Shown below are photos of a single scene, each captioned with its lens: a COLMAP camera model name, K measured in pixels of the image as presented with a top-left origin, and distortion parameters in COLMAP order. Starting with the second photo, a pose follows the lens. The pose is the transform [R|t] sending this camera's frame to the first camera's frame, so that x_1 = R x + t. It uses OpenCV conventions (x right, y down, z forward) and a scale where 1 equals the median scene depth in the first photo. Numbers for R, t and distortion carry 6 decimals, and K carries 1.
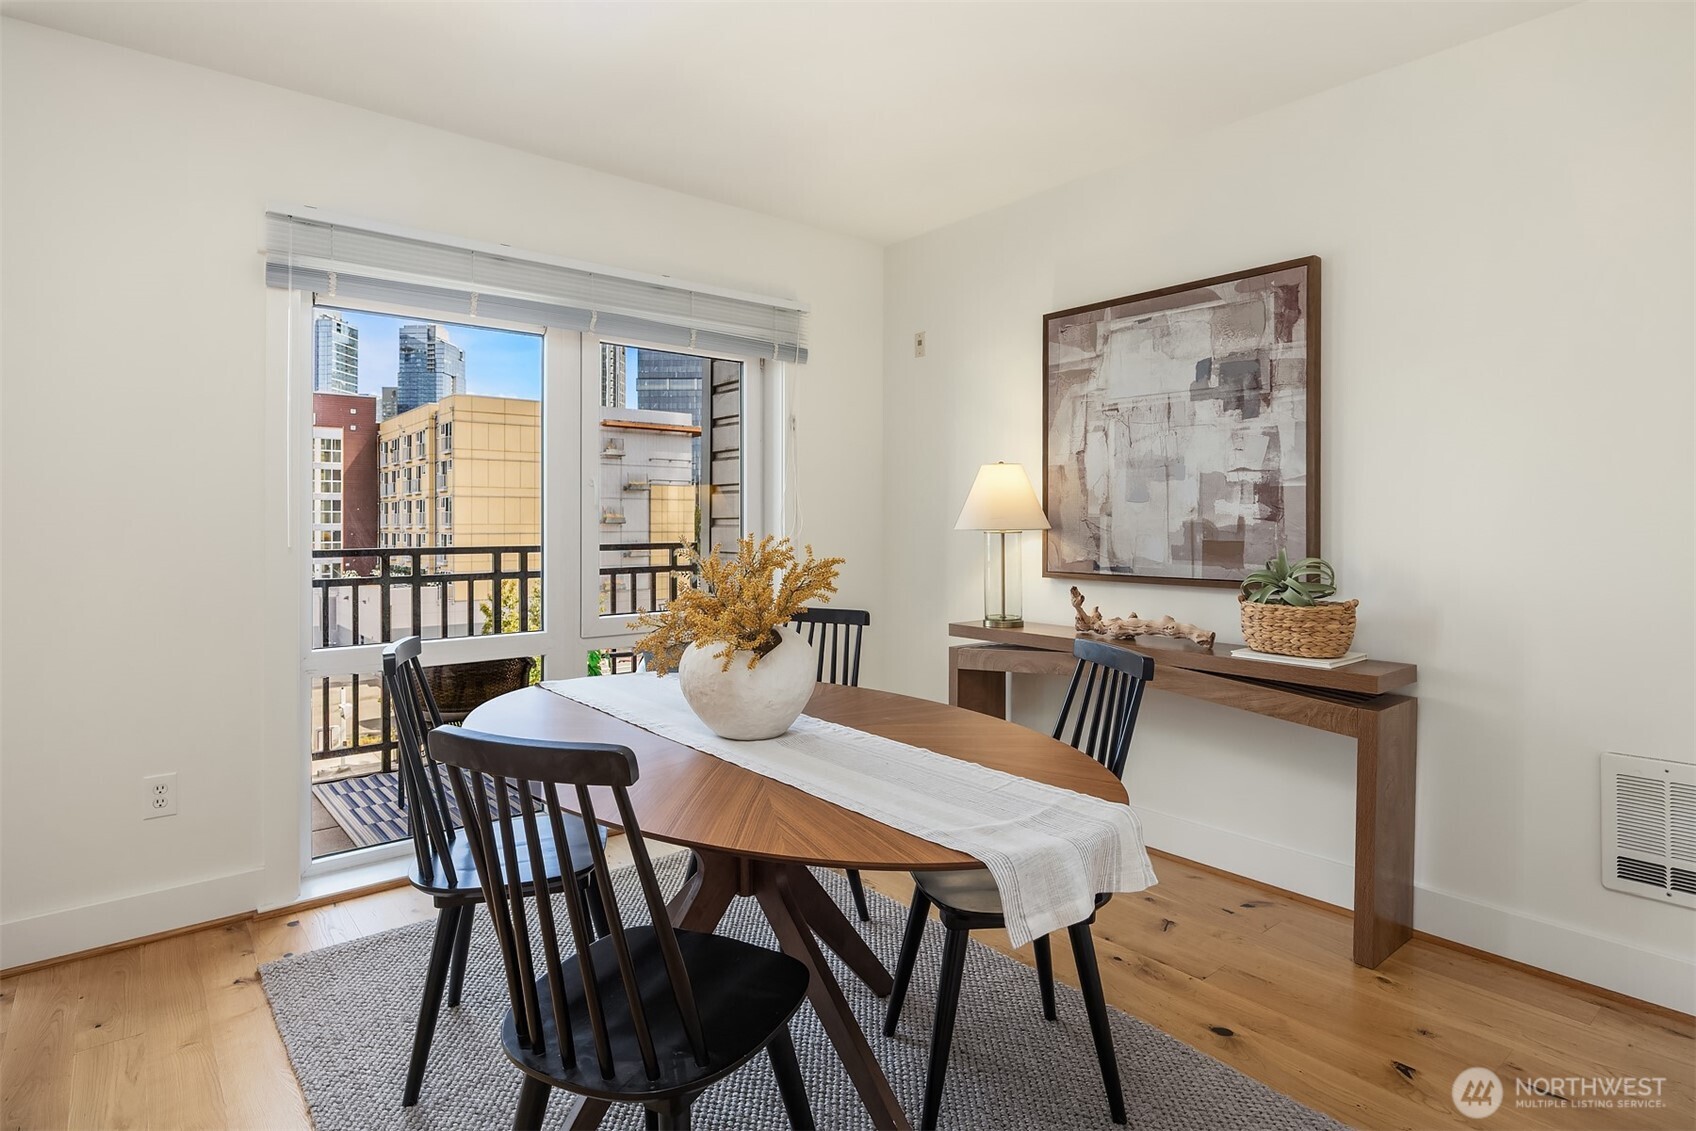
lens RADIAL K [[889.7, 0, 867.8], [0, 889.7, 519.5], [0, 0, 1]] dist [-0.003363, 0.000186]
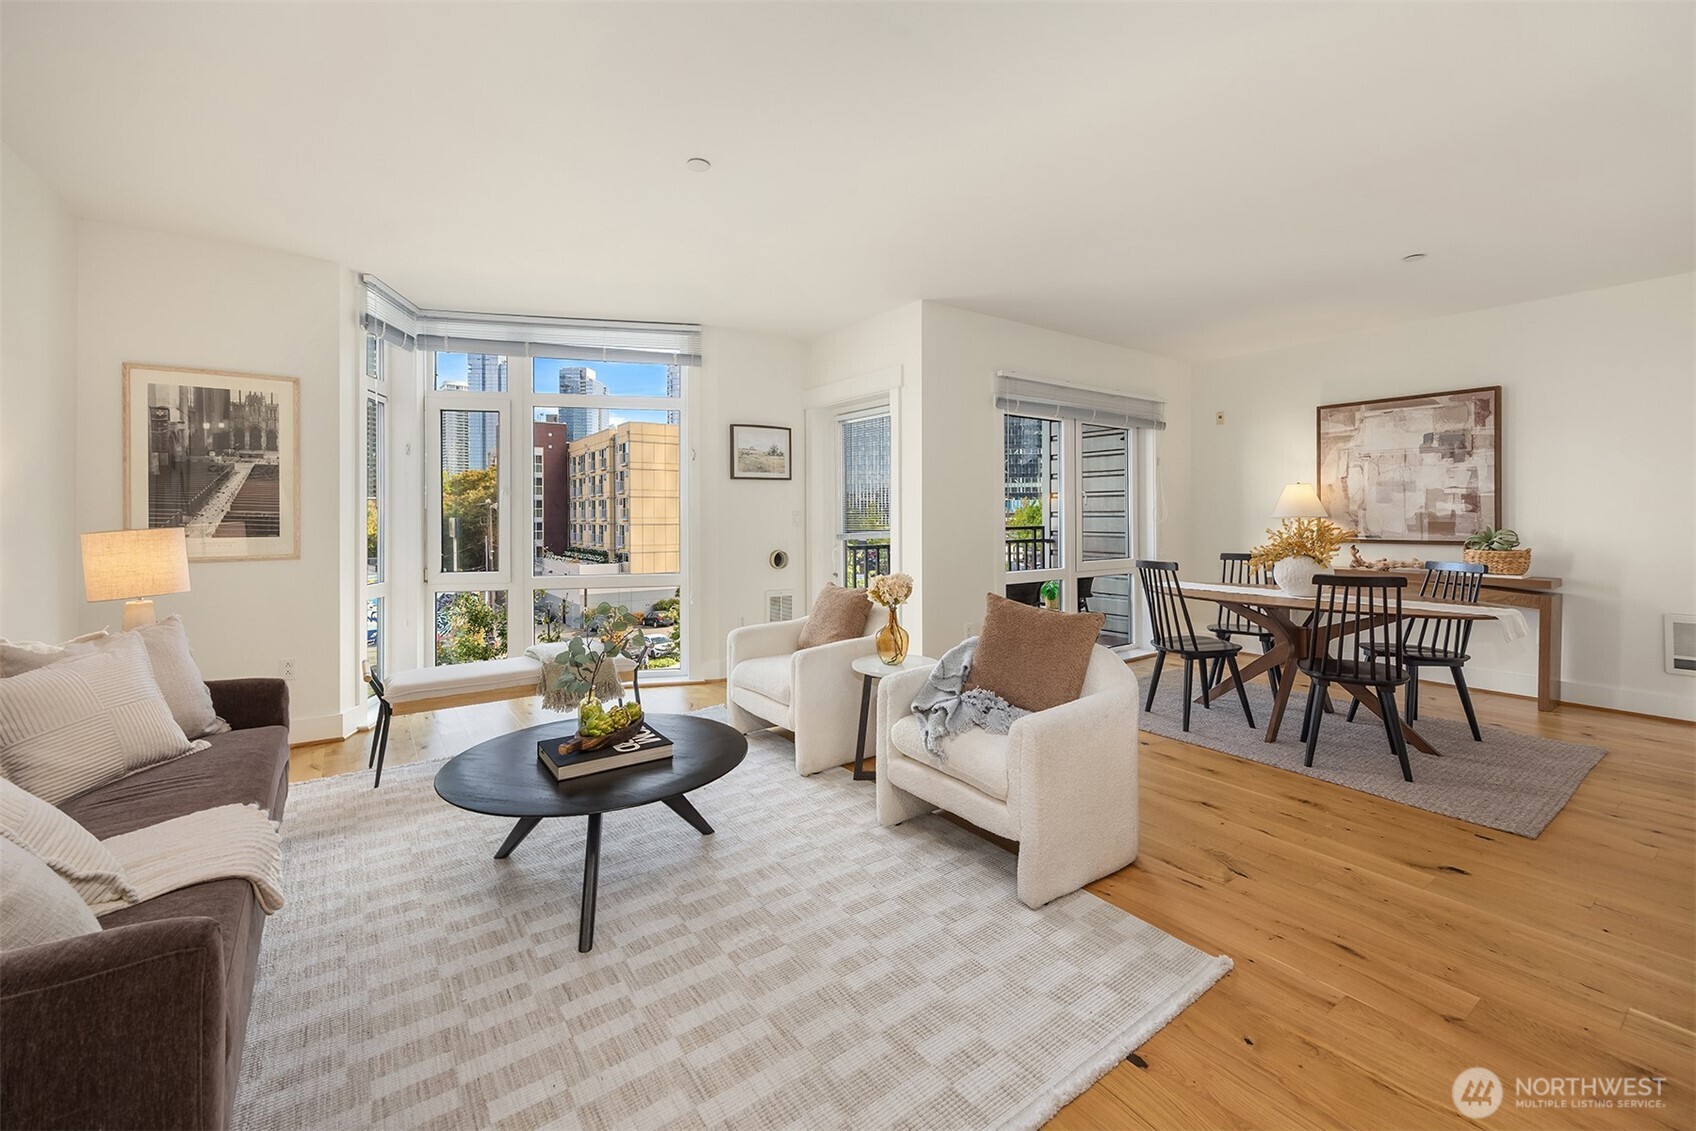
lens RADIAL K [[688.5, 0, 857.8], [0, 688.5, 516.6], [0, 0, 1]] dist [0.004254, -0.000304]
pose [[0.997100, -0.002800, -0.076055, -0.790279], [0.003179, 0.999983, 0.004866, -0.000562], [0.076040, -0.005093, 0.997092, -0.664307]]
